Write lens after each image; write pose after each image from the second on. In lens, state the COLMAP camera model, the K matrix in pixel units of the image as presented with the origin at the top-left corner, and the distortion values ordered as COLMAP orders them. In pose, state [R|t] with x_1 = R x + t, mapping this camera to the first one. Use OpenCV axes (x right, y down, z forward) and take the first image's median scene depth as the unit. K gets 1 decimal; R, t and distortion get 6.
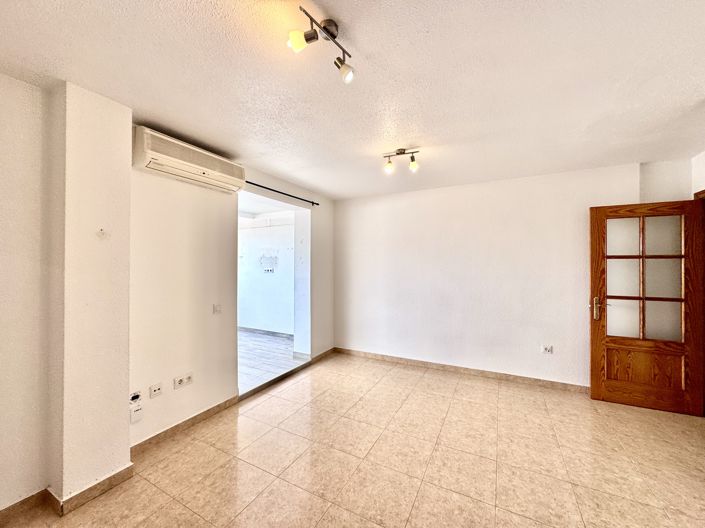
lens RADIAL K [[281.4, 0, 352.3], [0, 281.4, 262.2], [0, 0, 1]] dist [-0.003859, 0.000841]
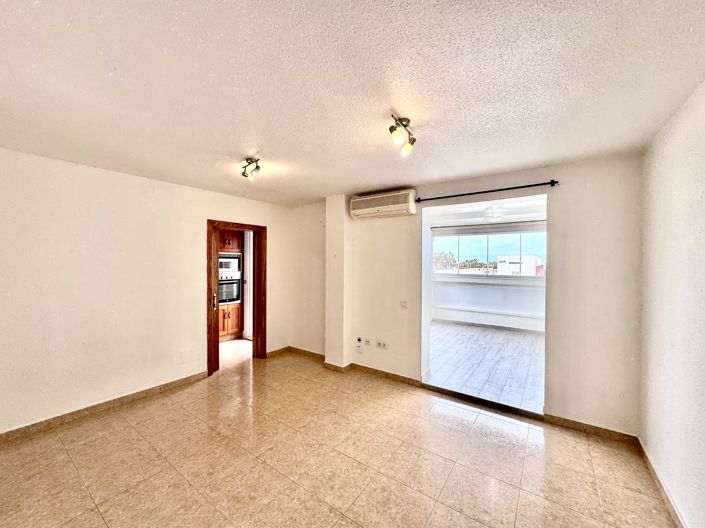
lens RADIAL K [[281.4, 0, 352.2], [0, 281.4, 264.1], [0, 0, 1]] dist [-0.003859, 0.000841]
pose [[-0.130055, 0.008749, -0.991468, 1.004582], [0.002620, 0.999961, 0.008480, -0.043532], [0.991503, -0.001495, -0.130073, 1.076876]]
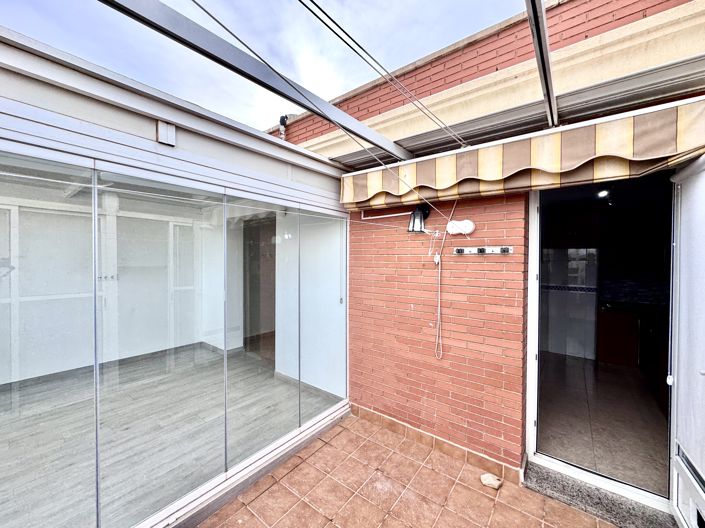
lens RADIAL K [[281.4, 0, 350.7], [0, 281.4, 262.5], [0, 0, 1]] dist [-0.003859, 0.000841]
pose [[0.177244, -0.005969, 0.984149, -2.100354], [-0.014477, 0.999858, 0.008671, -0.060141], [-0.984060, -0.015785, 0.177133, 0.617864]]
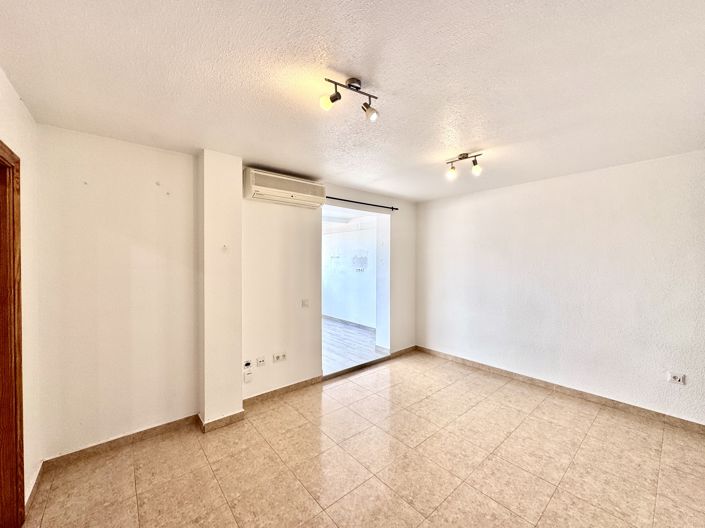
lens RADIAL K [[281.4, 0, 352.7], [0, 281.4, 262.0], [0, 0, 1]] dist [-0.003859, 0.000841]
pose [[0.929057, 0.003393, -0.369921, 0.198515], [0.001537, 0.999914, 0.013033, -0.036329], [0.369933, -0.012677, 0.928972, -0.082009]]
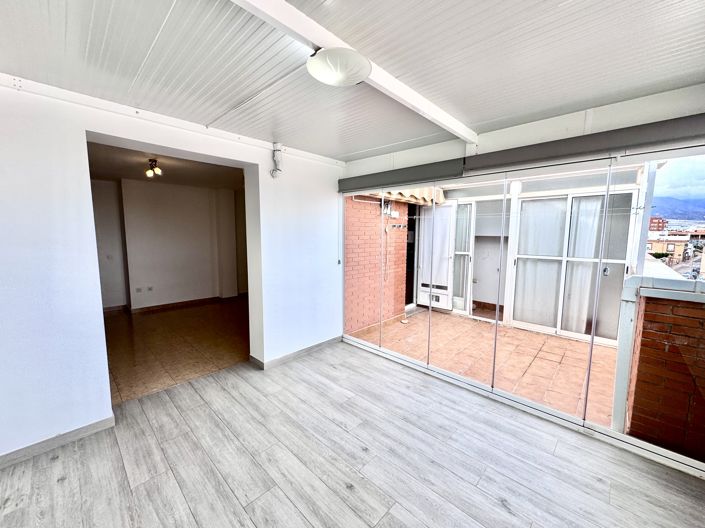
lens RADIAL K [[281.4, 0, 352.0], [0, 281.4, 263.4], [0, 0, 1]] dist [-0.003859, 0.000841]
pose [[-0.962268, -0.035123, 0.269826, -1.362881], [-0.008501, 0.995030, 0.099208, -0.029119], [-0.271969, 0.093171, -0.957785, 2.400692]]
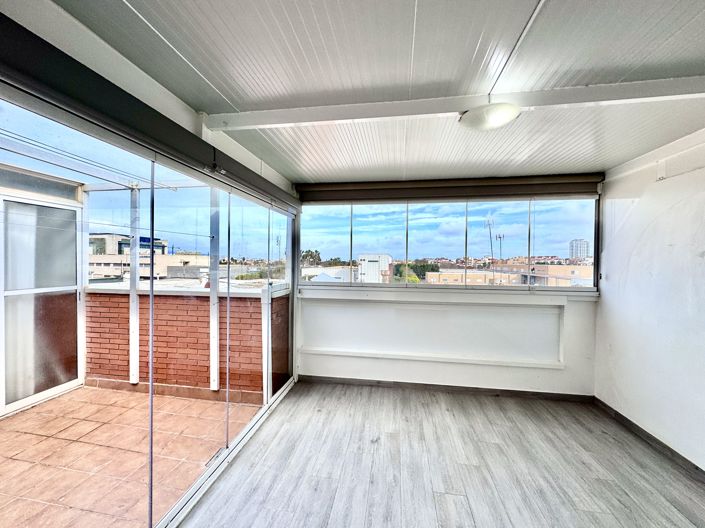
lens RADIAL K [[281.4, 0, 351.4], [0, 281.4, 263.6], [0, 0, 1]] dist [-0.003859, 0.000841]
pose [[0.324816, 0.013159, -0.945686, -0.657587], [-0.000577, 0.999906, 0.013716, -0.032860], [0.945777, -0.003910, 0.324793, 1.324438]]
